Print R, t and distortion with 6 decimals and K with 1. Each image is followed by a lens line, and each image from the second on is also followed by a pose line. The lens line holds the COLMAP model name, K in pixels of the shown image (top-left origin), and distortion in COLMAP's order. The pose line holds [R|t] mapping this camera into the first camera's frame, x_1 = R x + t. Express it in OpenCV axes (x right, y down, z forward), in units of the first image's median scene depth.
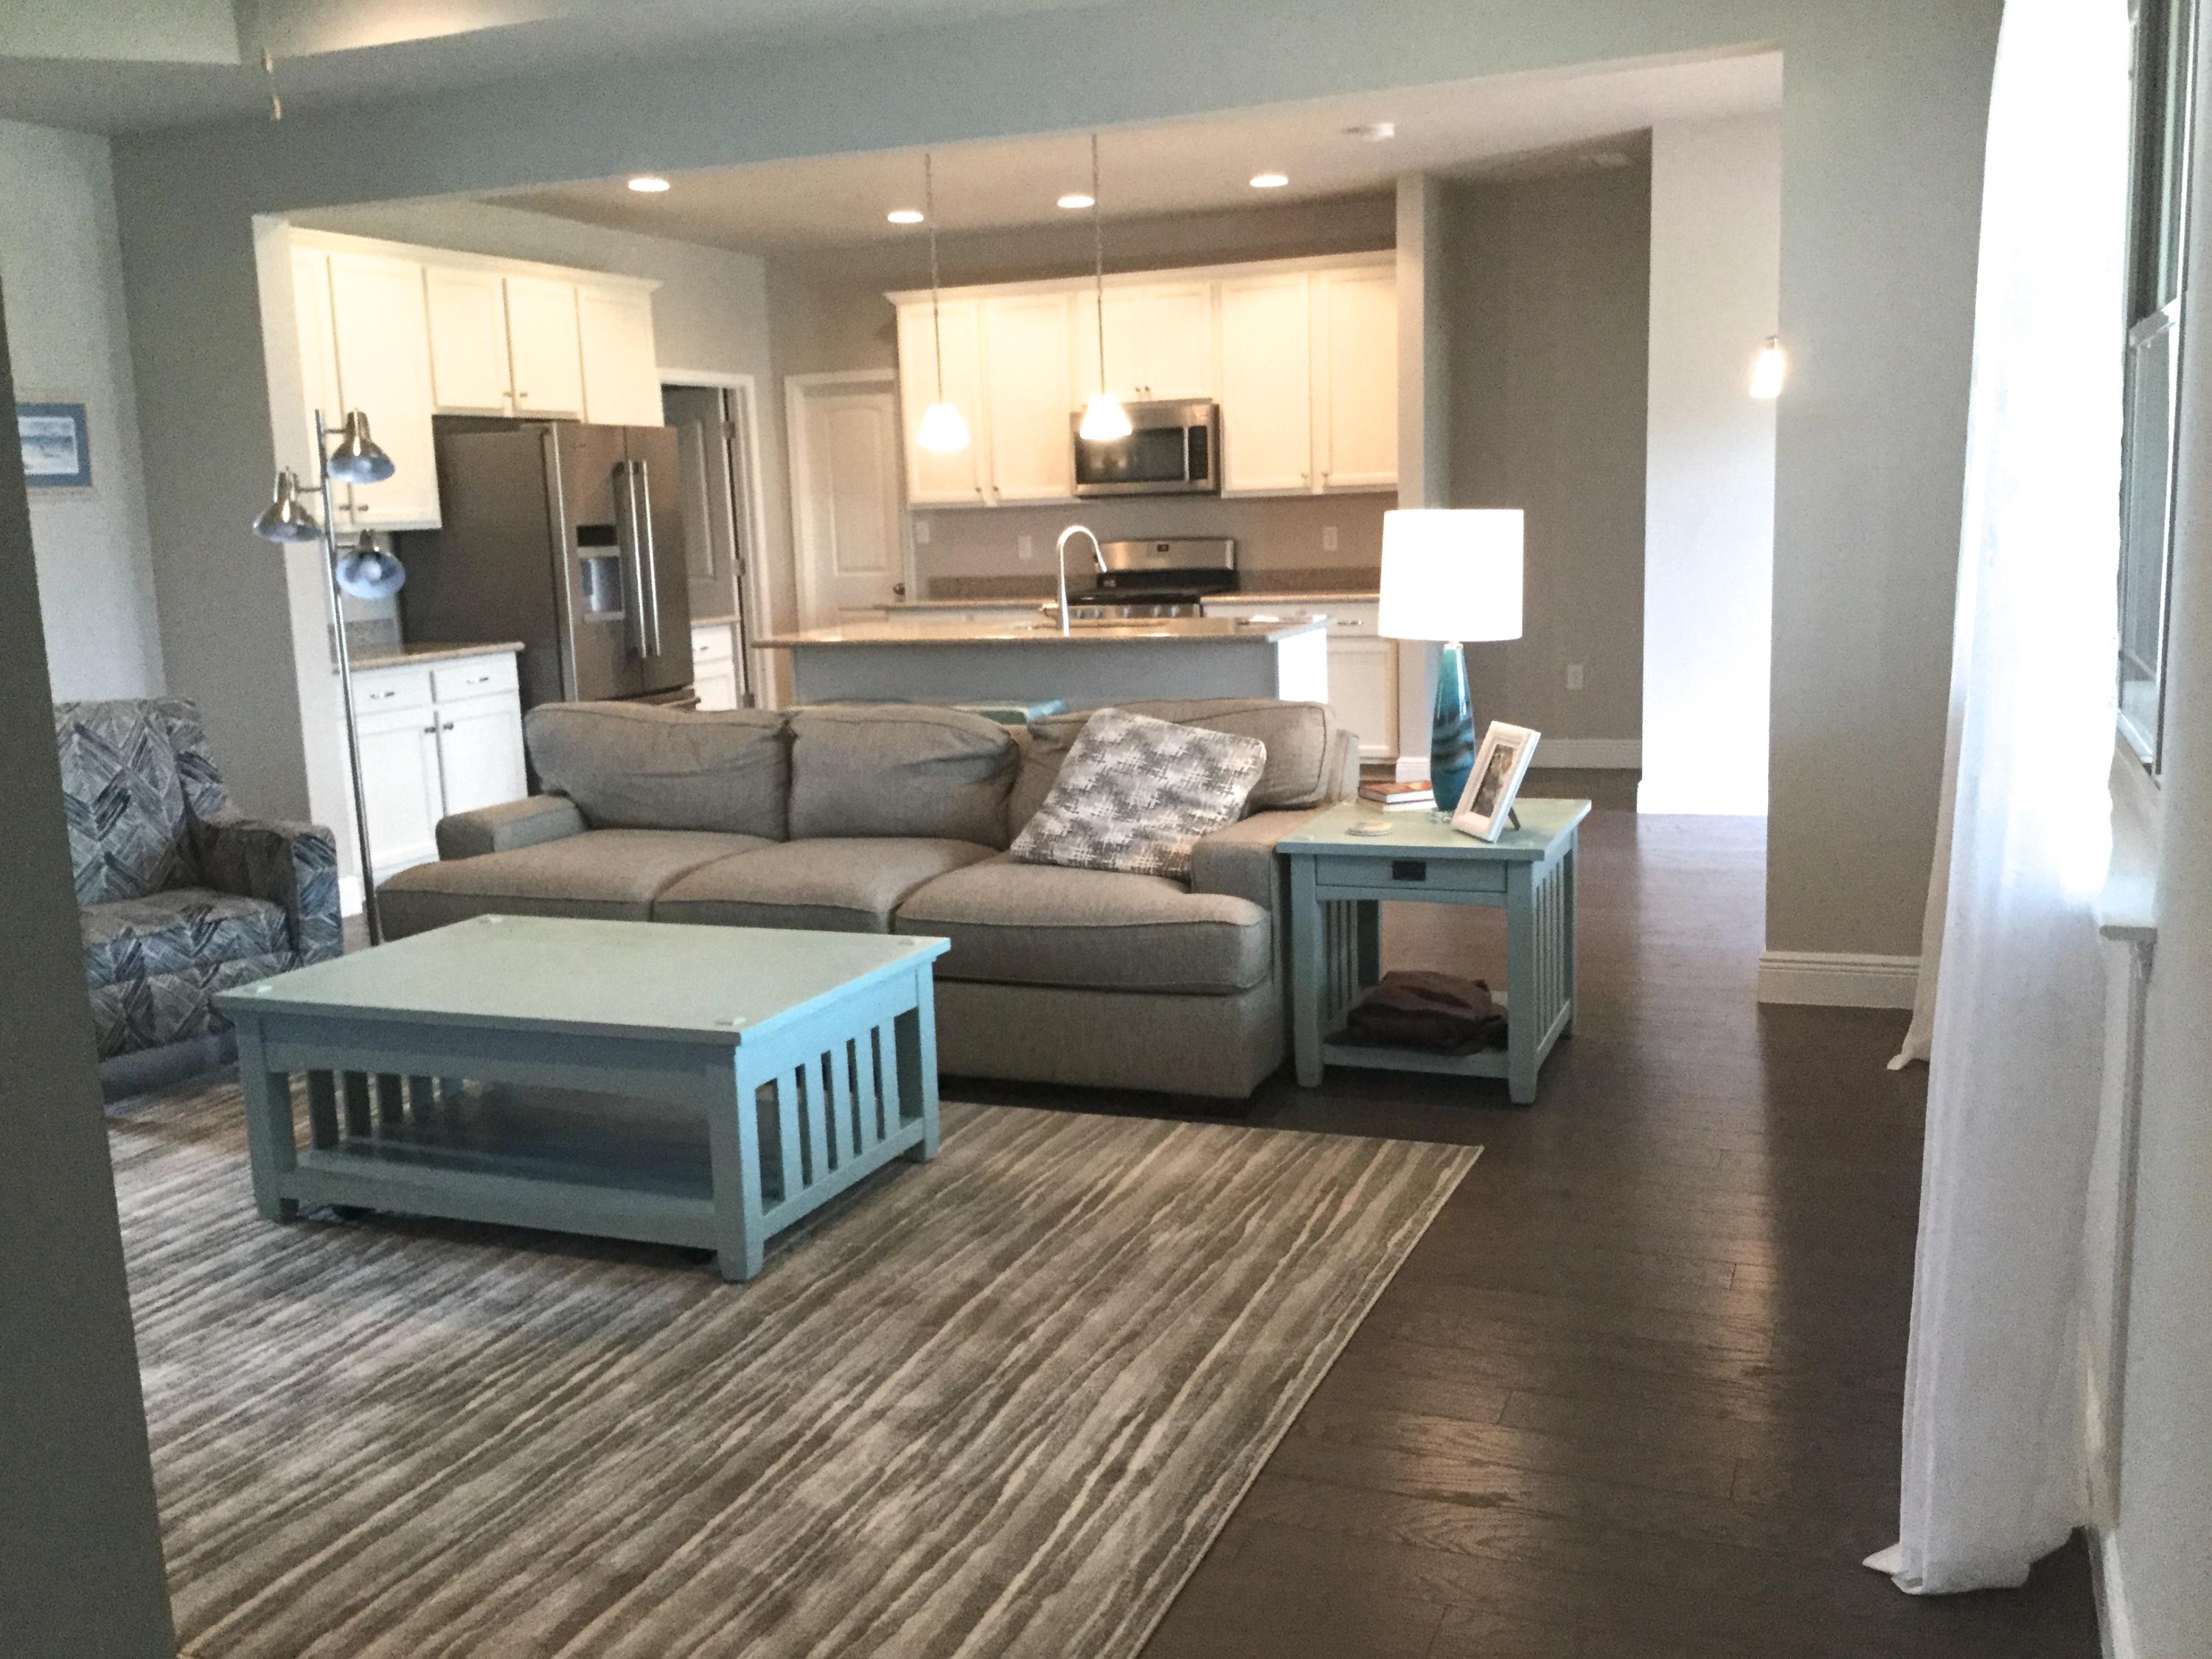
lens RADIAL K [[2010.2, 0, 1106.0], [0, 2010.2, 829.5], [0, 0, 1]] dist [0.144780, -0.288237]
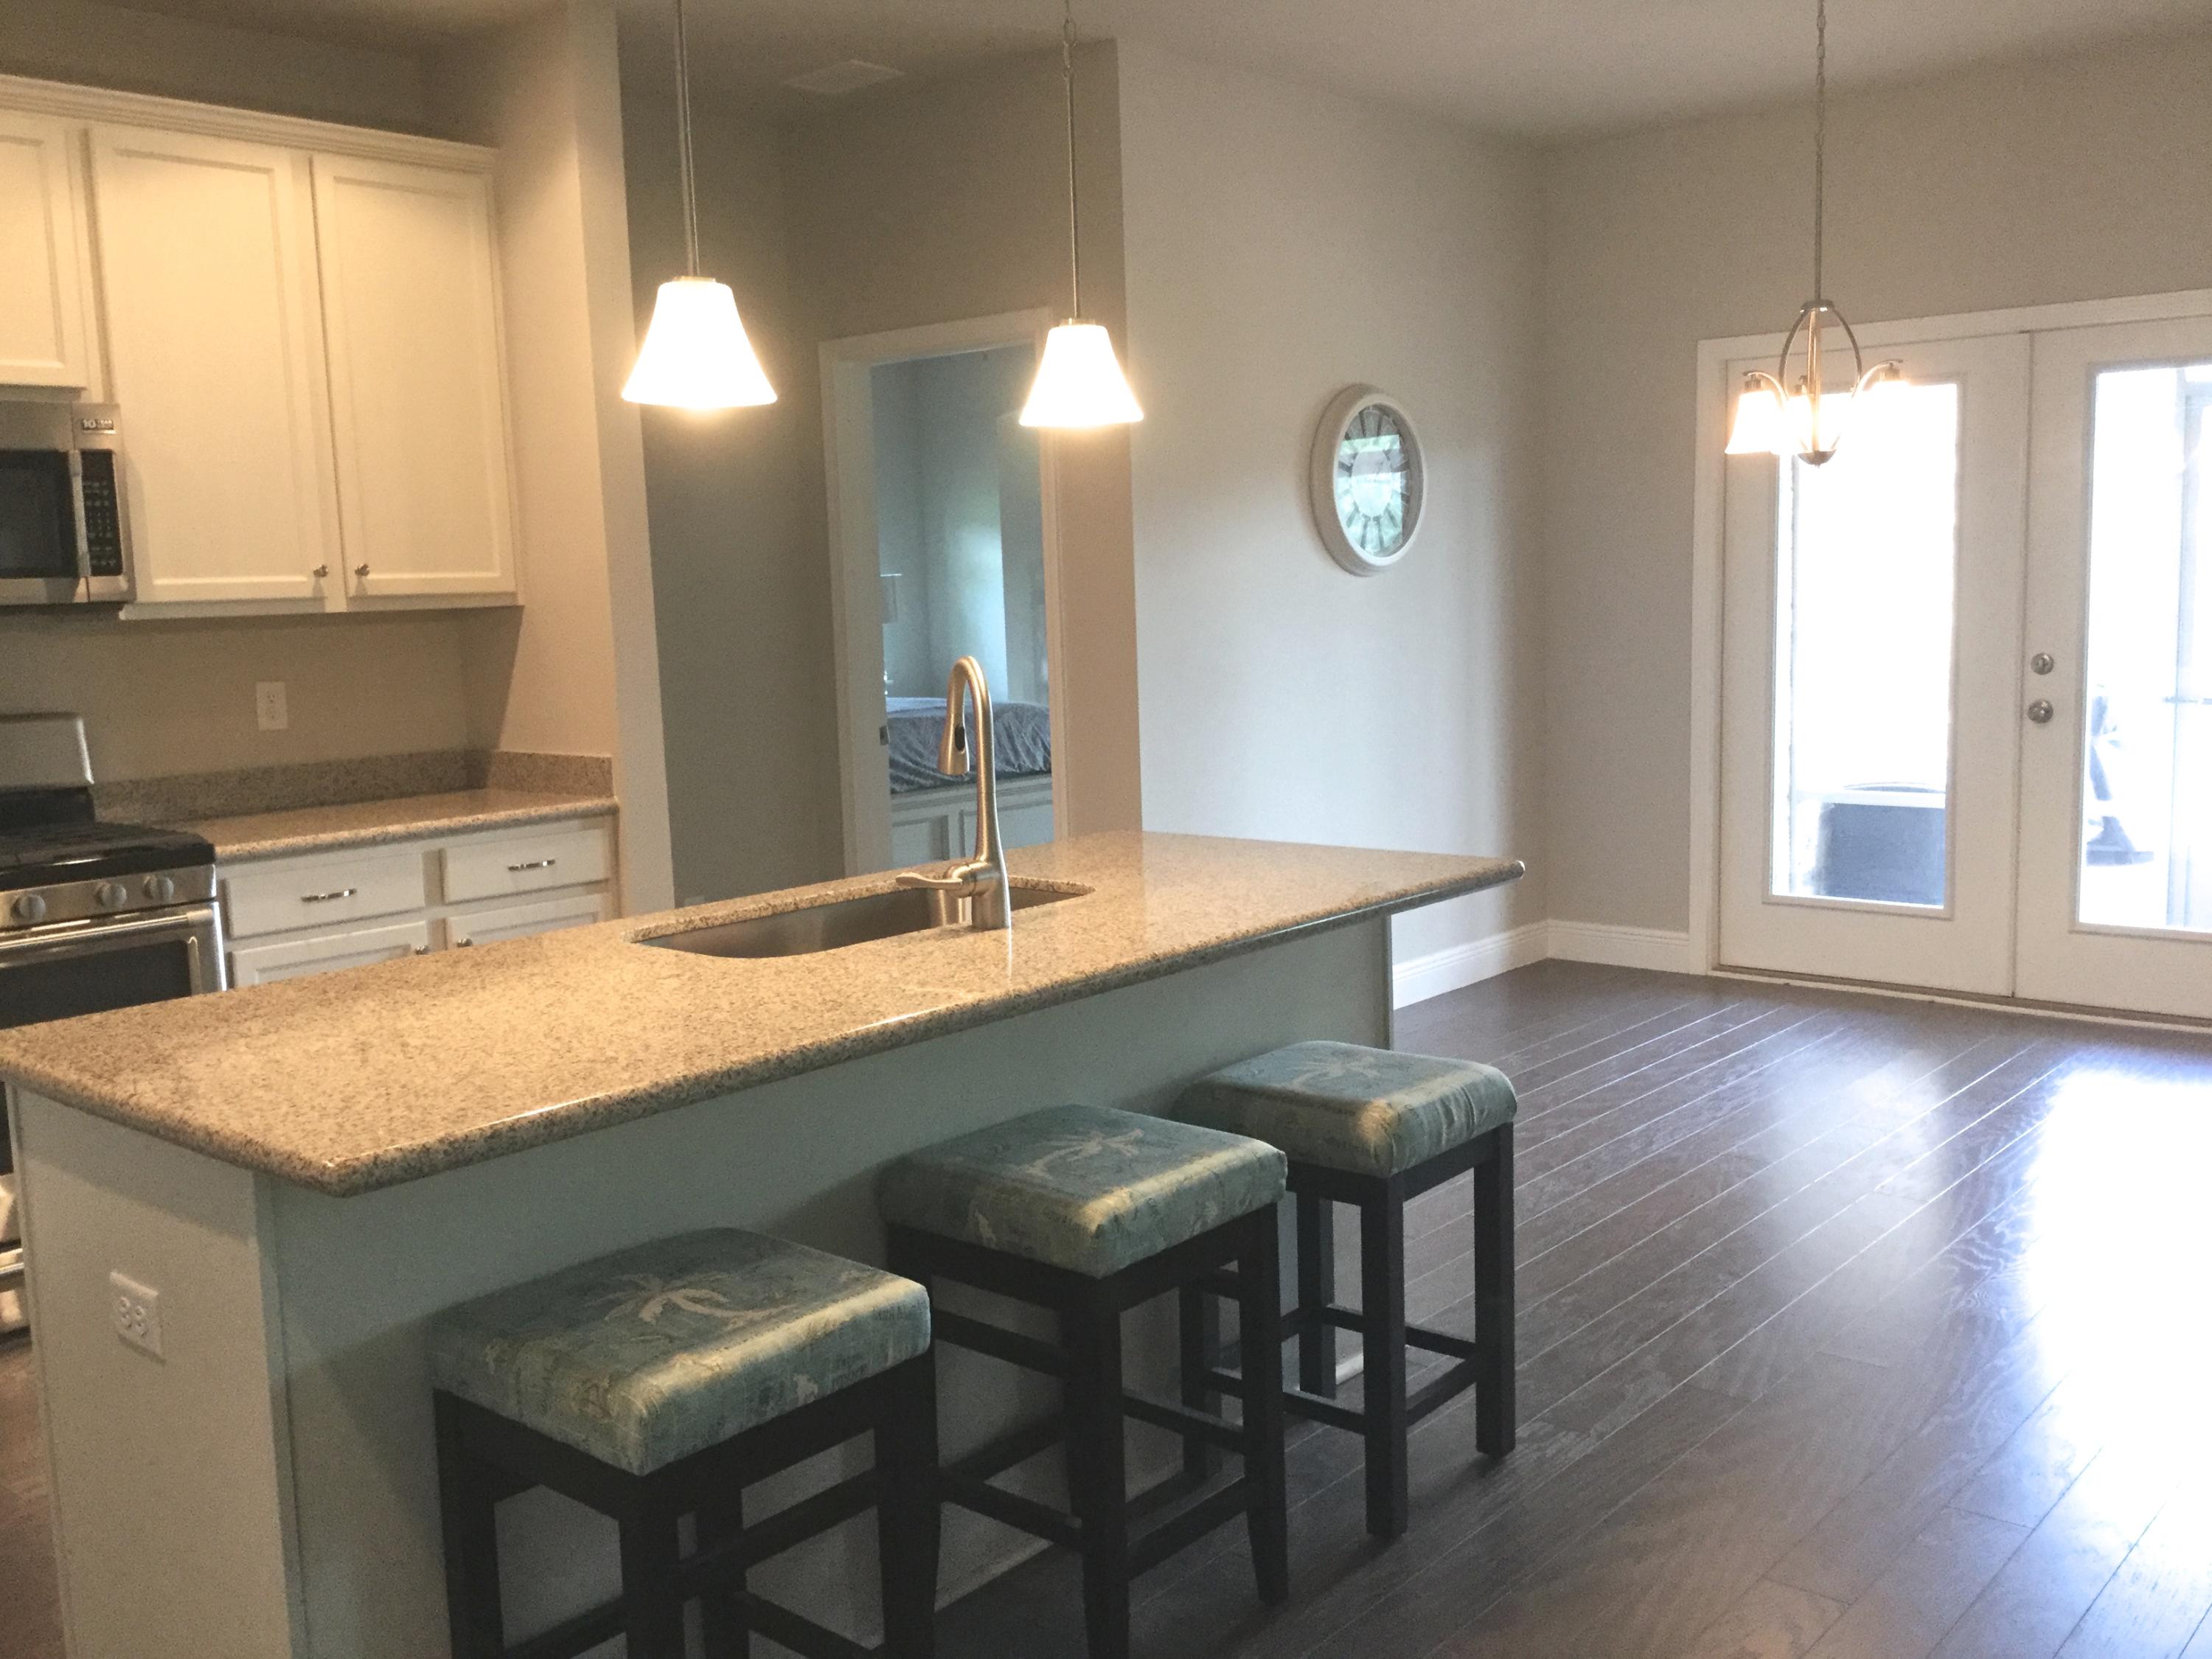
lens RADIAL K [[2010.2, 0, 1106.0], [0, 2010.2, 829.5], [0, 0, 1]] dist [0.144780, -0.288237]
pose [[0.335056, -0.093697, 0.937528, -0.289439], [0.172219, 0.984370, 0.036830, -0.101210], [-0.926325, 0.149120, 0.345956, 0.667292]]
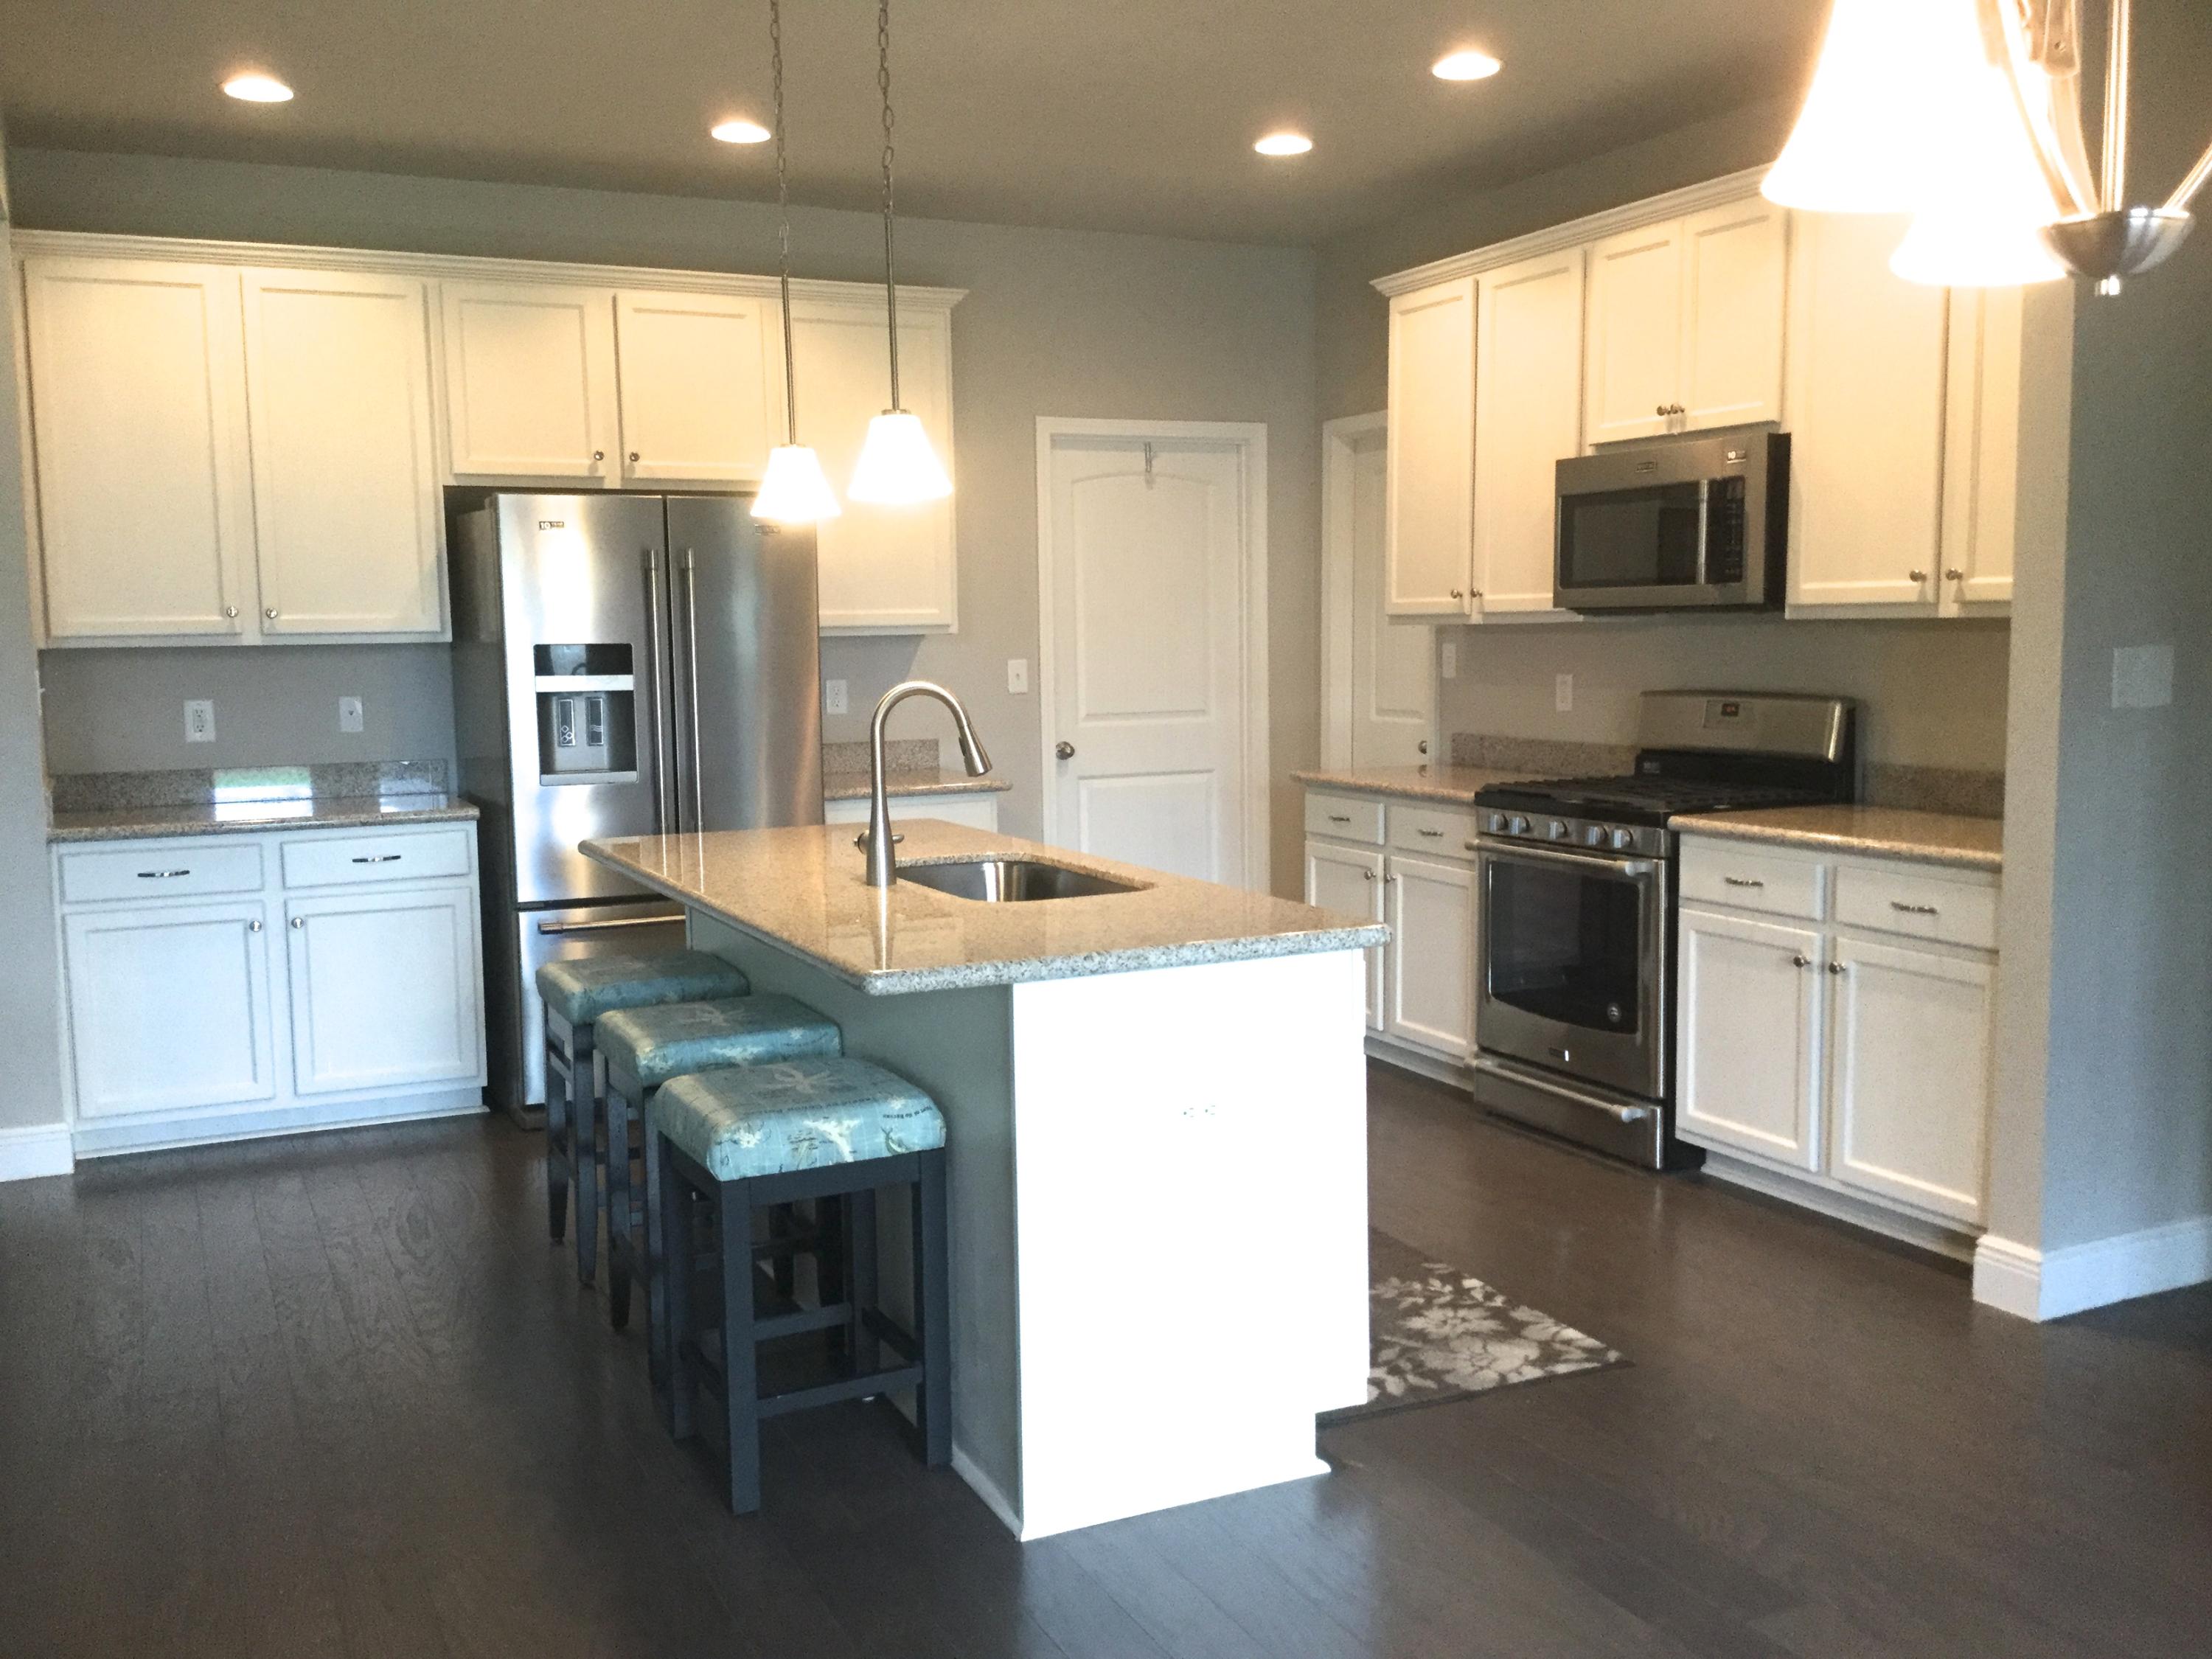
lens RADIAL K [[2010.2, 0, 1106.0], [0, 2010.2, 829.5], [0, 0, 1]] dist [0.144780, -0.288237]
pose [[0.734522, 0.095751, -0.671795, 0.279373], [-0.121426, 0.992562, 0.008707, -0.098043], [0.667632, 0.075178, 0.740686, 0.525758]]
